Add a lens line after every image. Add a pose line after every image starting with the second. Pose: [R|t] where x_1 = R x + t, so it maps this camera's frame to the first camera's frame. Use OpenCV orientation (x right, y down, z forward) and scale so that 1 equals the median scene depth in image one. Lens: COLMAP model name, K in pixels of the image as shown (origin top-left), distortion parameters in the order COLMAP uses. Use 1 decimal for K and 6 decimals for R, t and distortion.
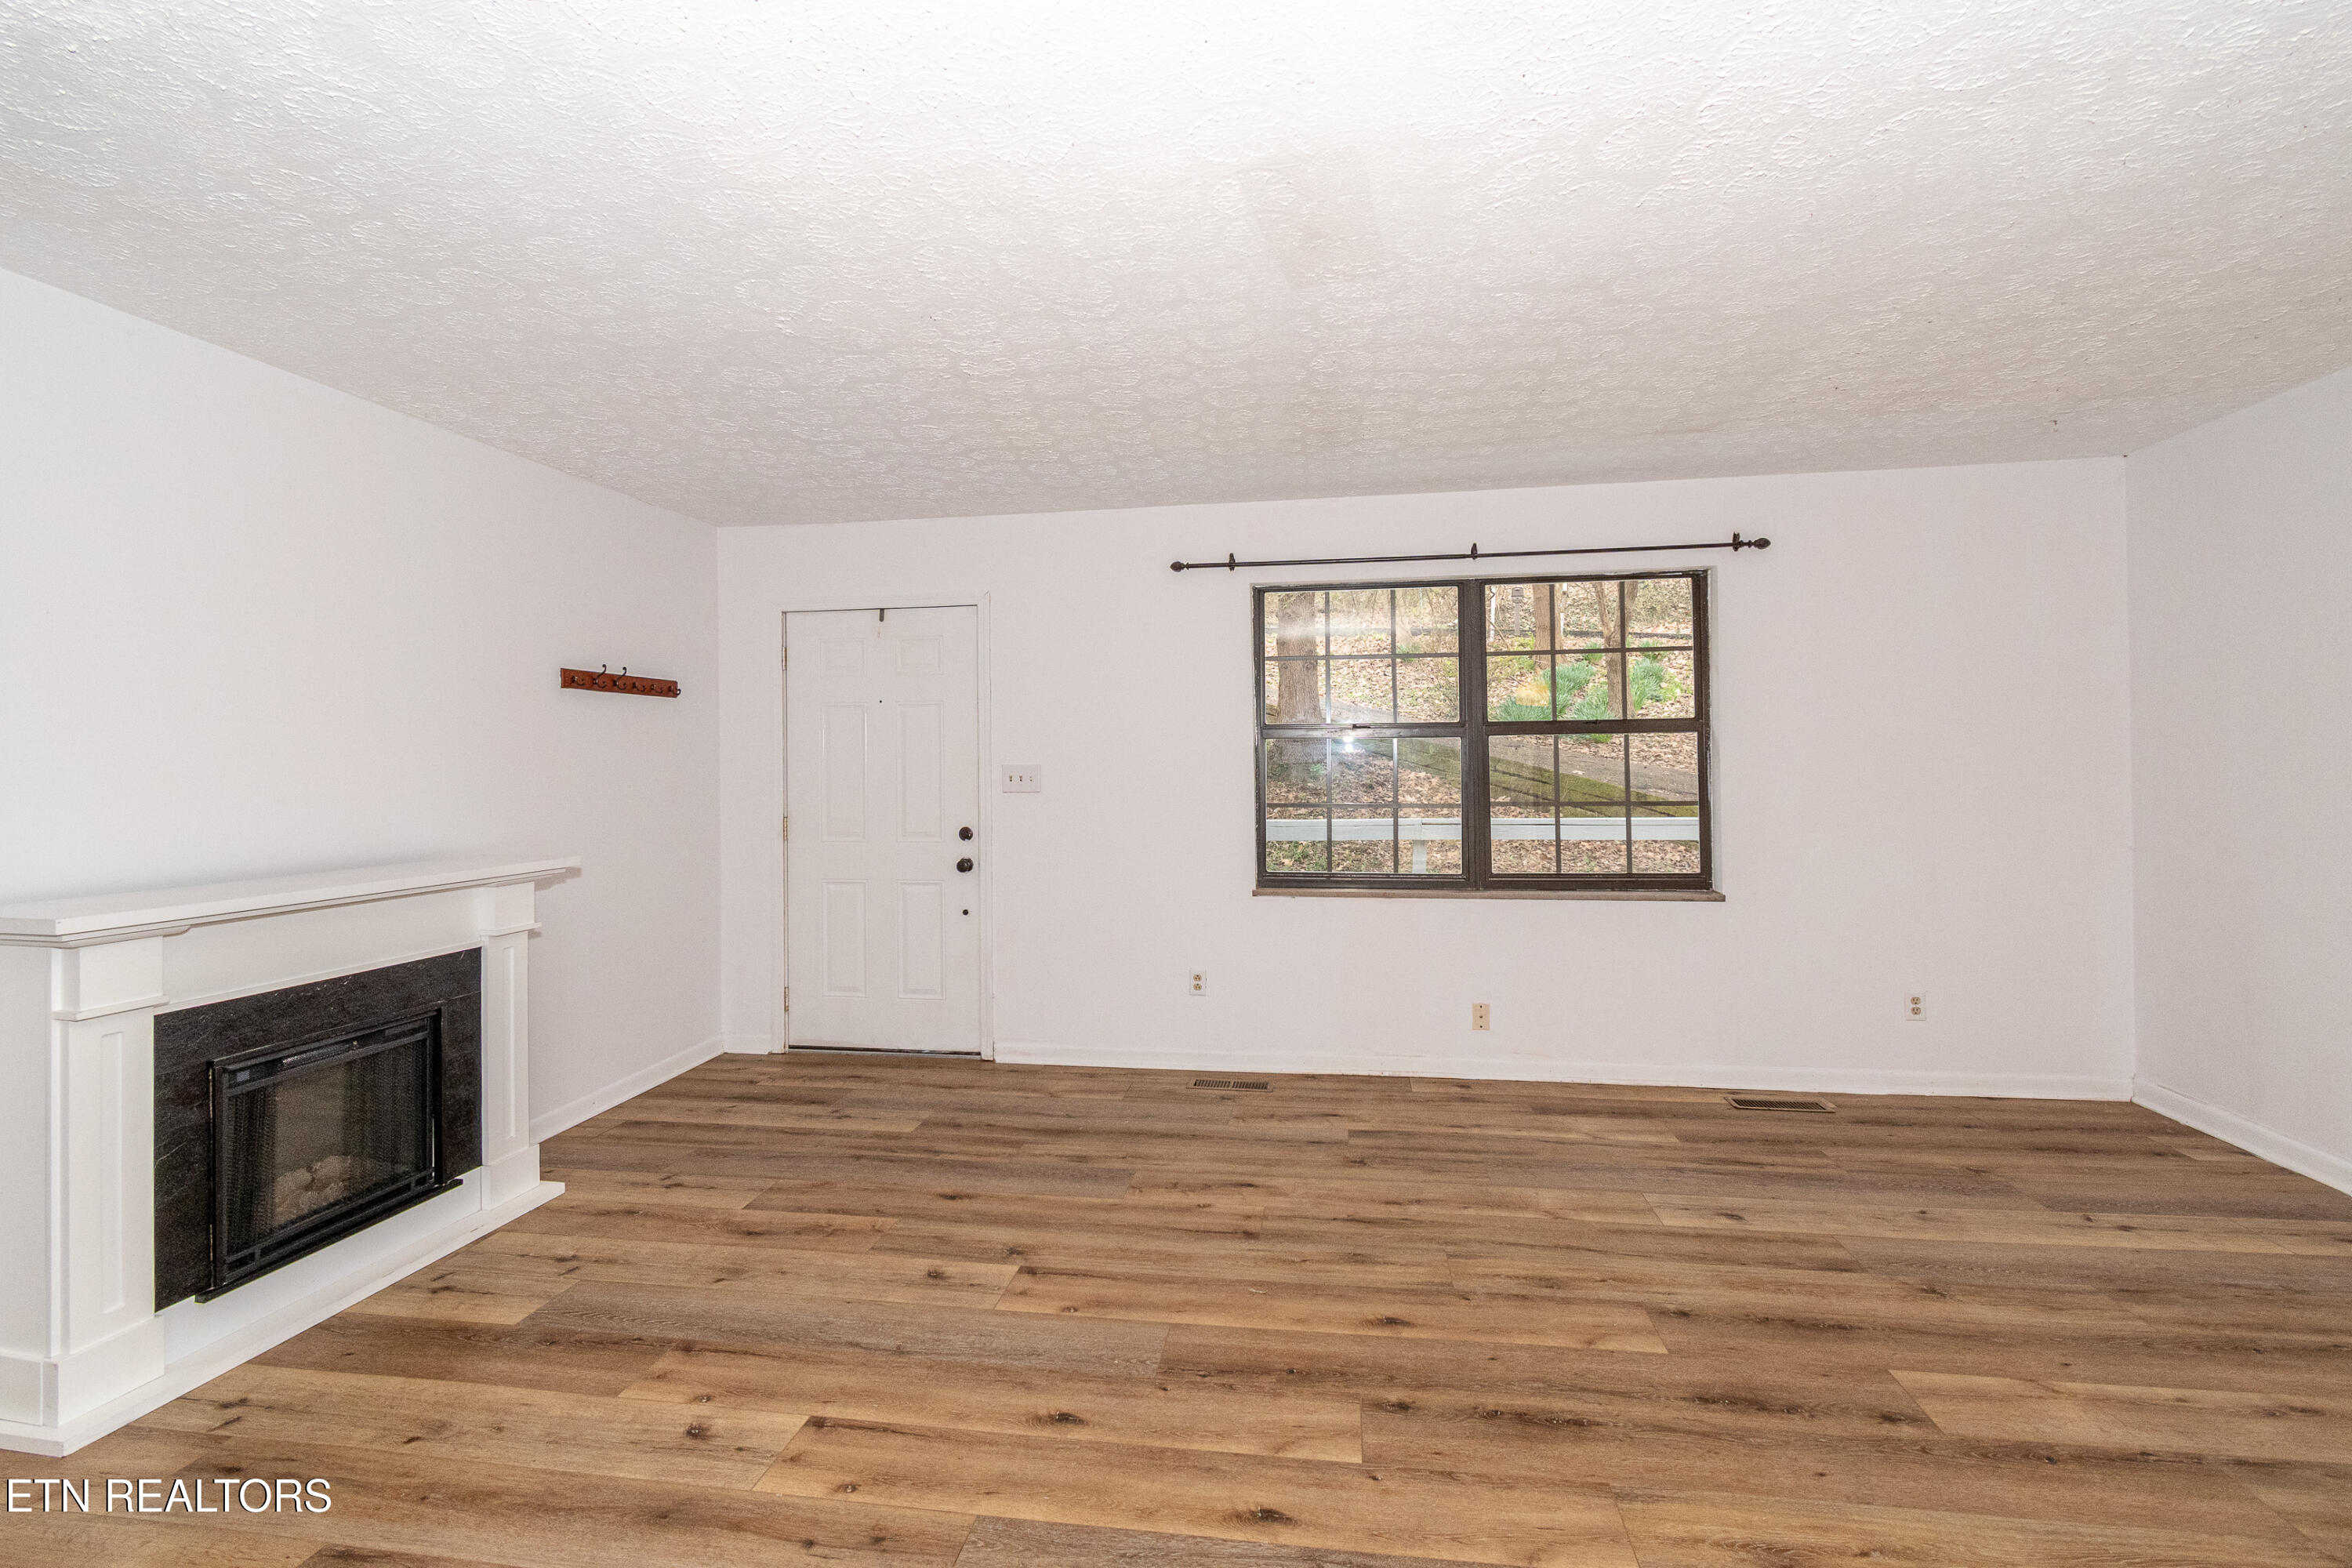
lens RADIAL K [[1050.9, 0, 1156.8], [0, 1050.9, 741.6], [0, 0, 1]] dist [0.001200, -0.002050]
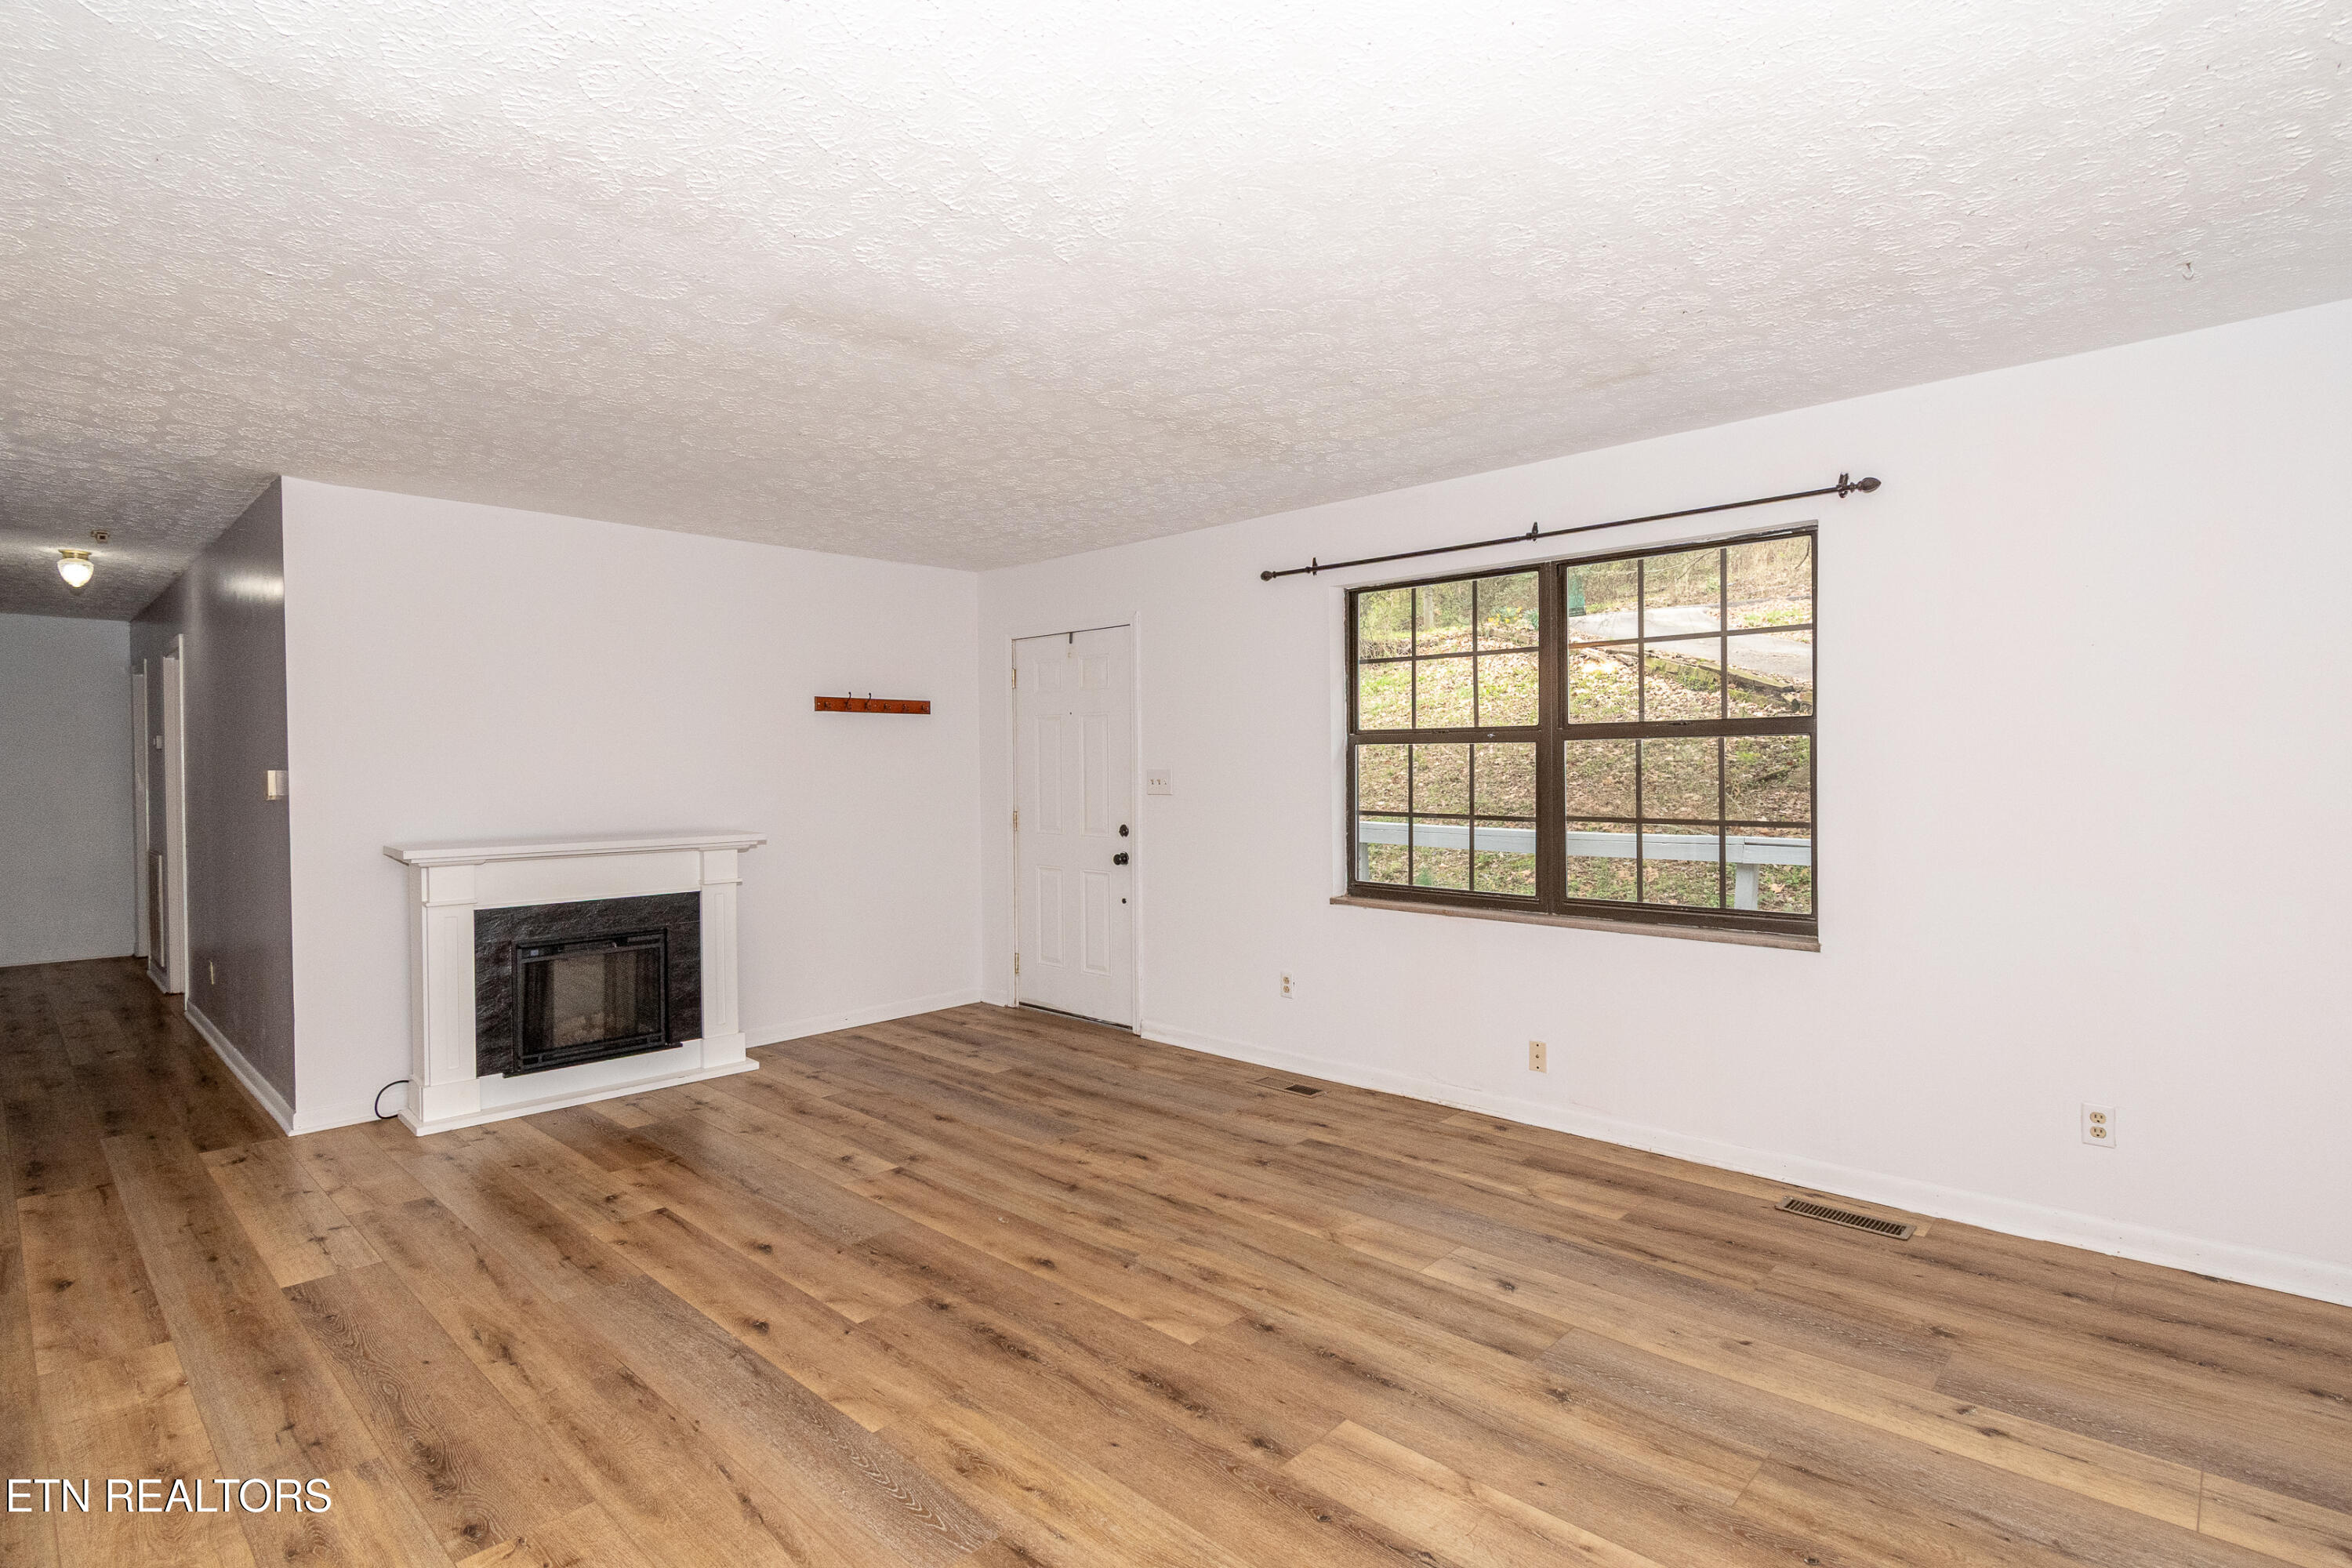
lens RADIAL K [[1103.5, 0, 1136.0], [0, 1103.5, 768.9], [0, 0, 1]] dist [0.001183, -0.002502]
pose [[0.831958, 0.006562, -0.554800, 0.731799], [0.009037, 0.999637, 0.025375, -0.011471], [0.554765, -0.026125, 0.831597, 0.053387]]
